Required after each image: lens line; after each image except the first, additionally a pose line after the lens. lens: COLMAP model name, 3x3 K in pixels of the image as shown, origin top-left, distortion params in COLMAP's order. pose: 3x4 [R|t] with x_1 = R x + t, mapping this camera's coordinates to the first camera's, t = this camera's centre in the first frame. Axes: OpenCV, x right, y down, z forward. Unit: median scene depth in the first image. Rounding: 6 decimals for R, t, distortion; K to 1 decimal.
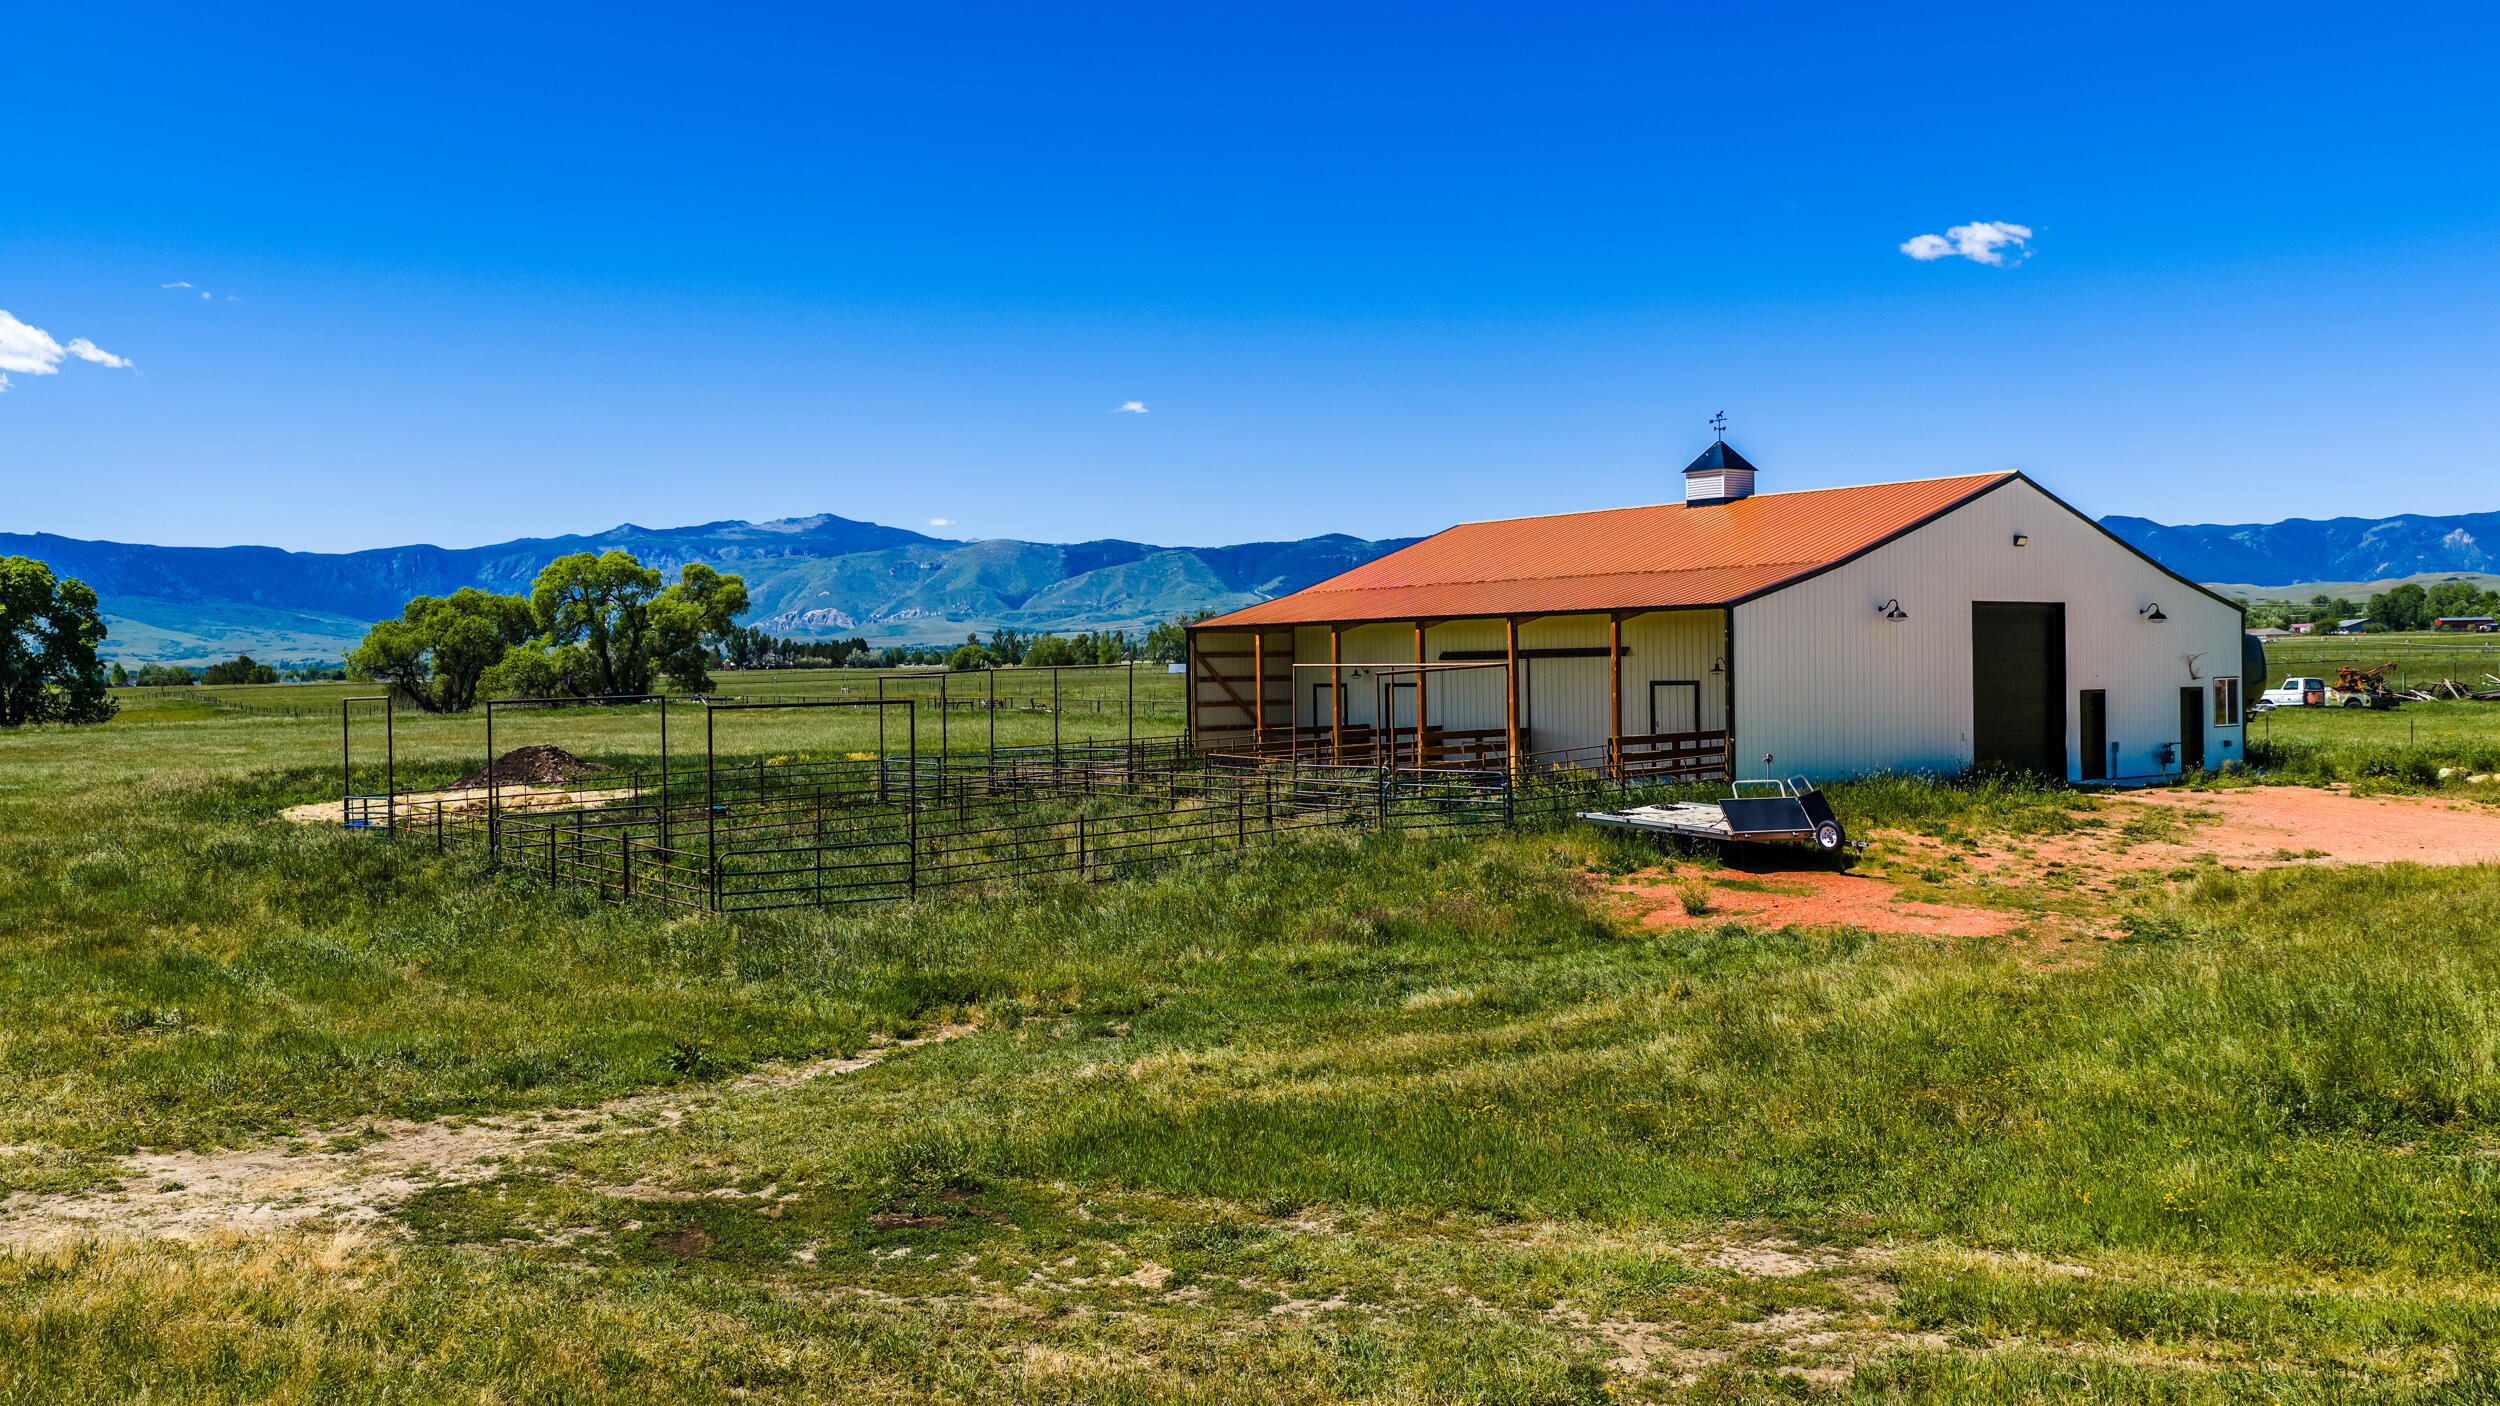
lens RADIAL K [[2109.2, 0, 1245.8], [0, 2109.2, 699.2], [0, 0, 1]] dist [0.028007, -0.047962]
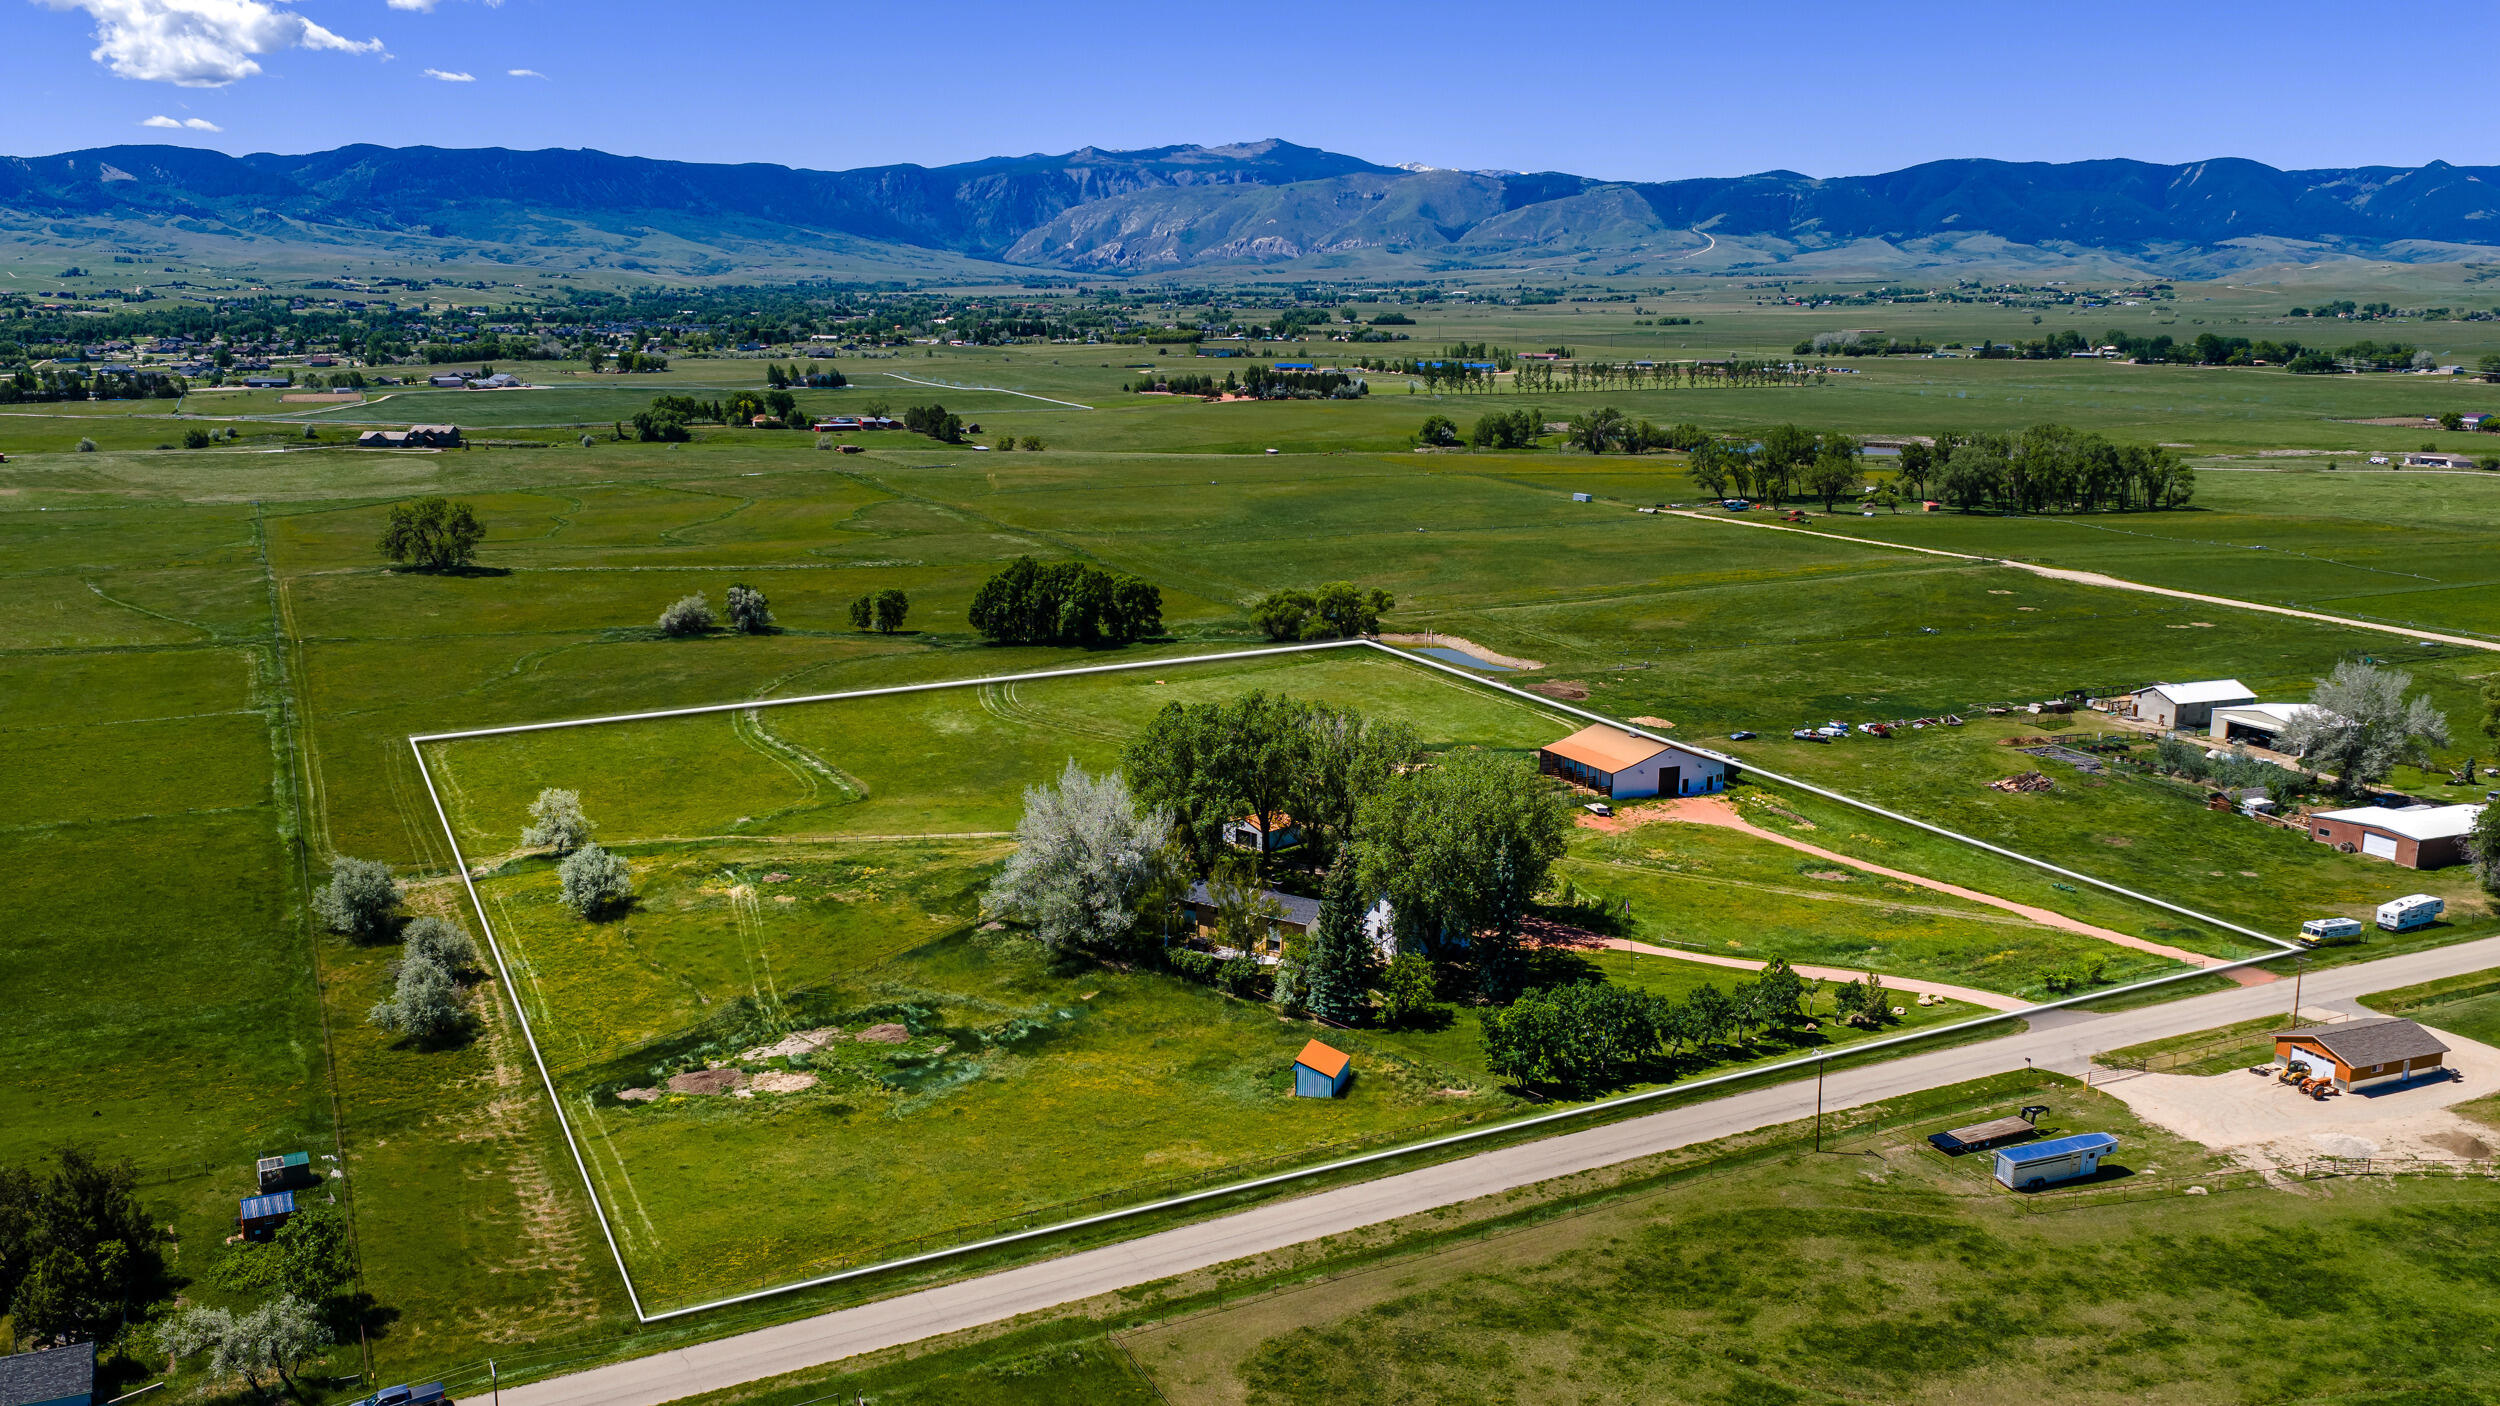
lens RADIAL K [[2044.2, 0, 1255.4], [0, 2044.2, 709.7], [0, 0, 1]] dist [0.038017, -0.033380]
pose [[0.979412, 0.070421, -0.189191, 0.020449], [-0.033790, 0.981149, 0.190277, -0.093192], [0.199024, -0.179967, 0.963328, -0.357216]]
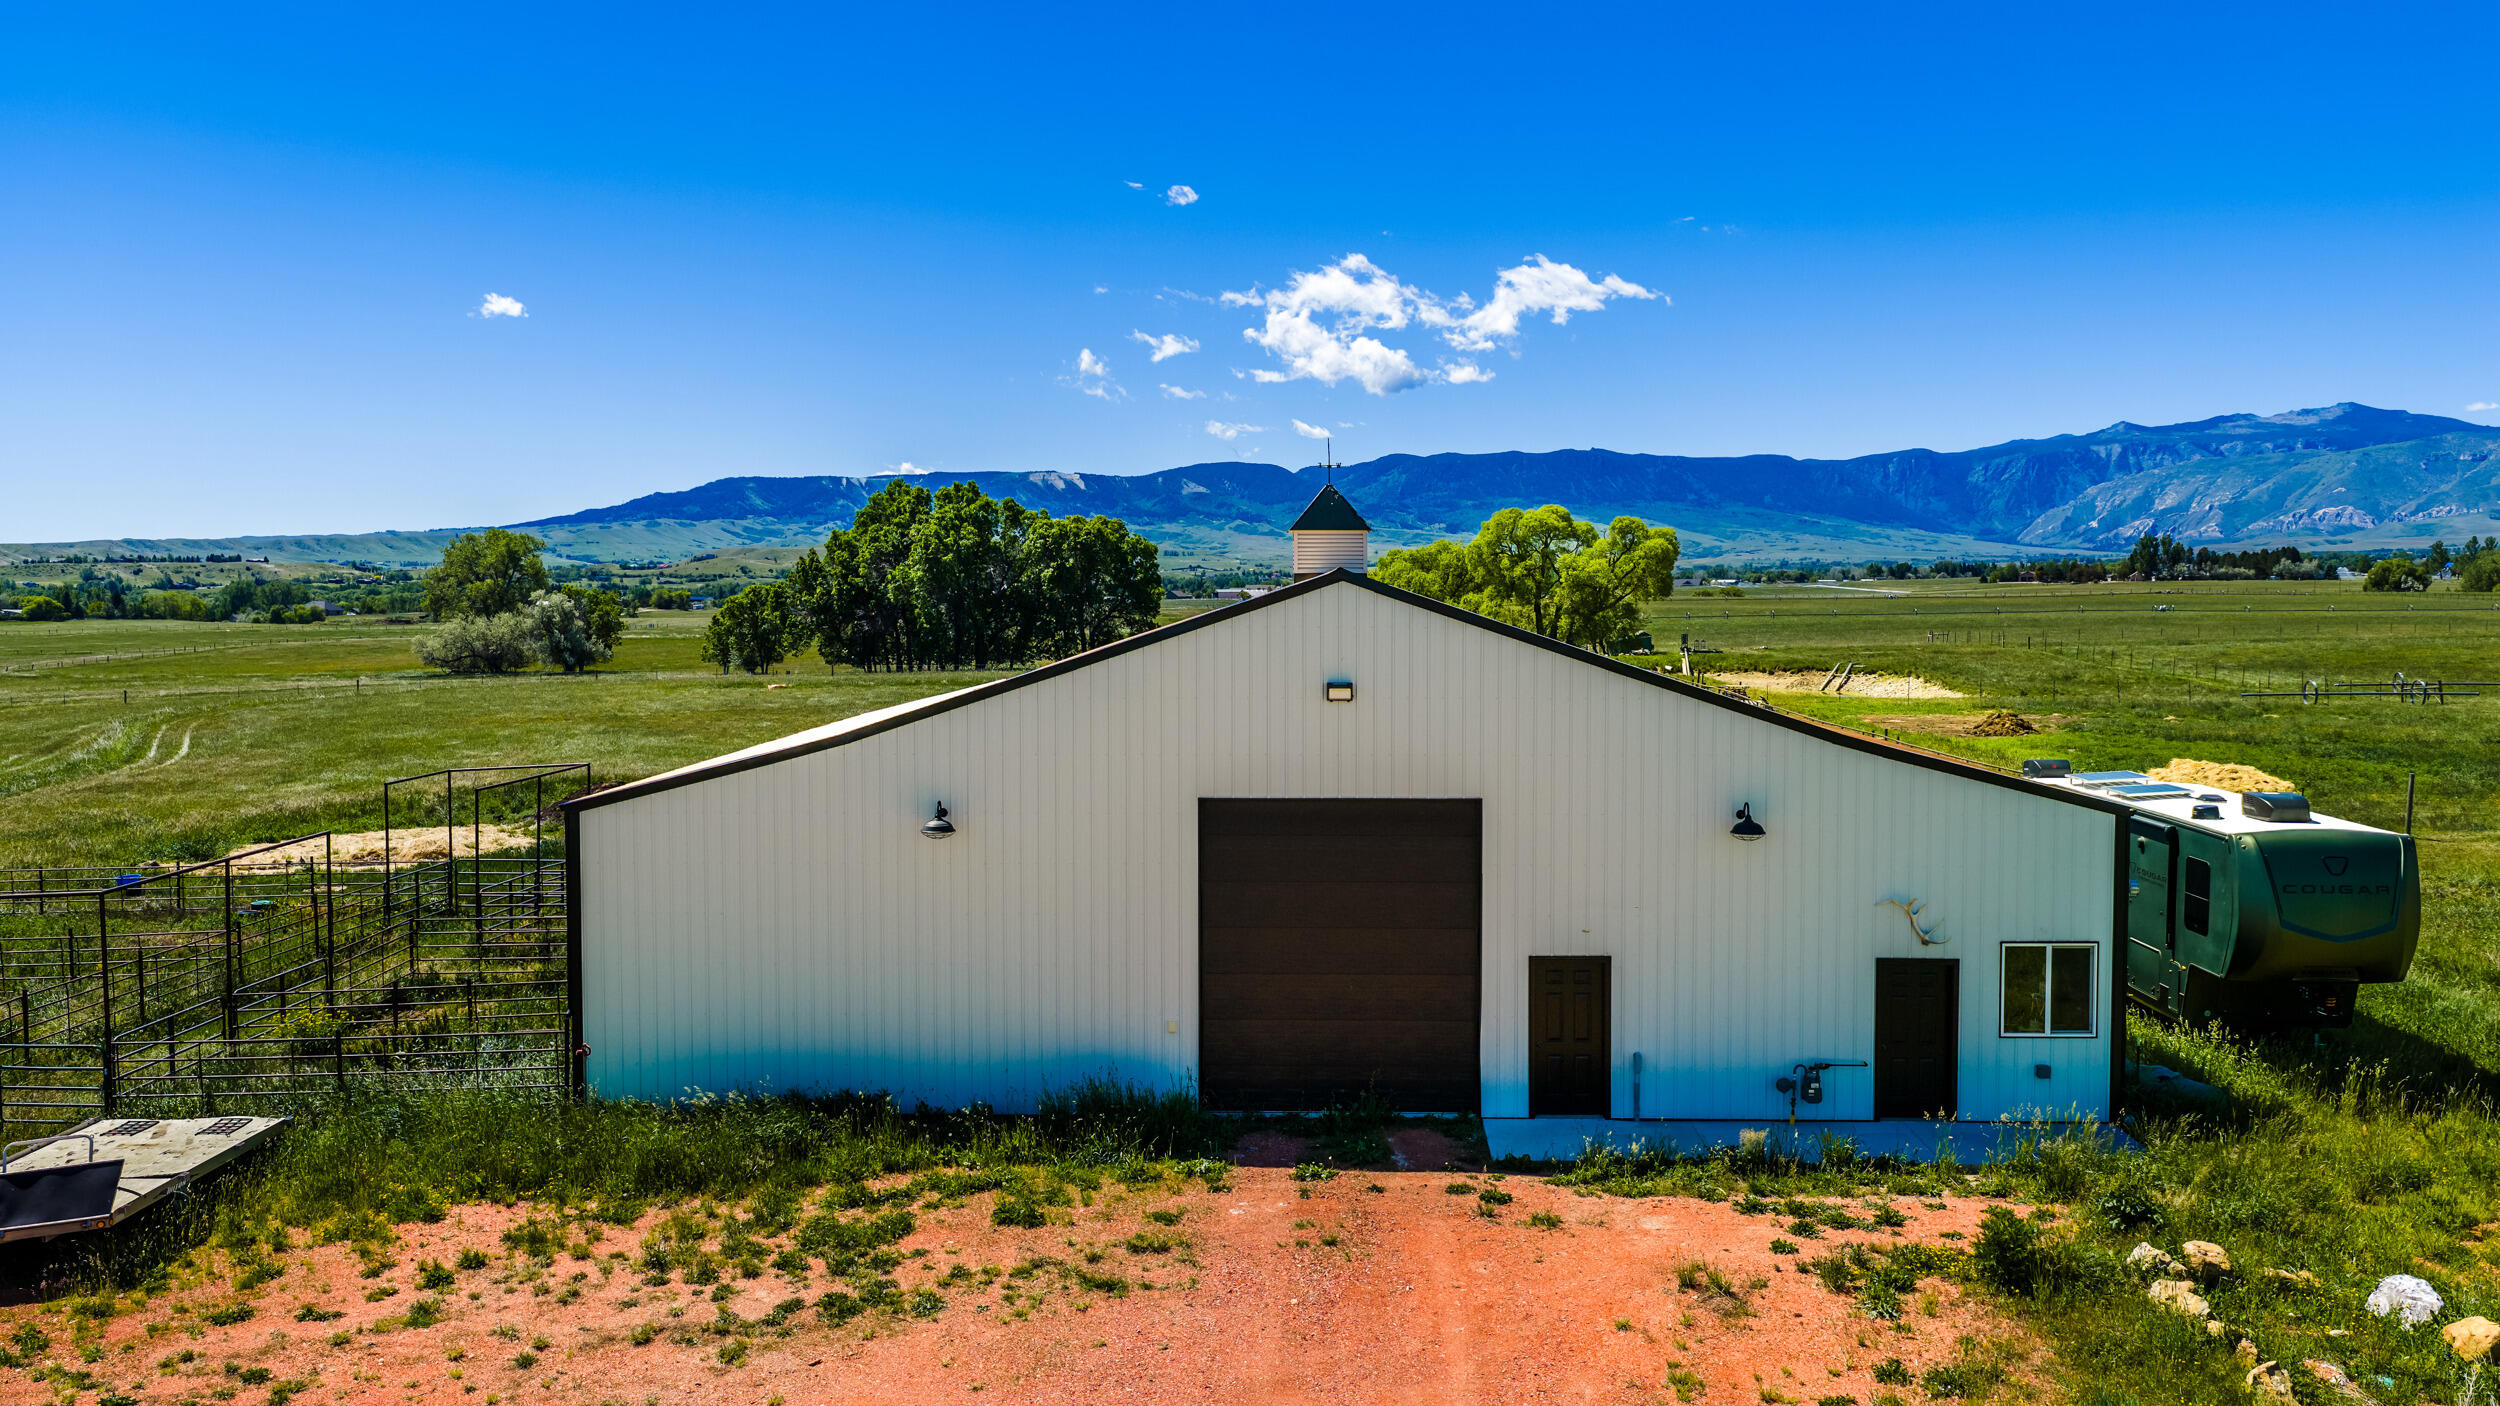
lens RADIAL K [[2053.3, 0, 1257.6], [0, 2053.3, 697.5], [0, 0, 1]] dist [0.022599, -0.046927]
pose [[0.776327, 0.048570, -0.628456, 0.047917], [-0.018009, 0.998329, 0.054910, -0.007104], [0.630073, -0.031311, 0.775904, 0.038342]]
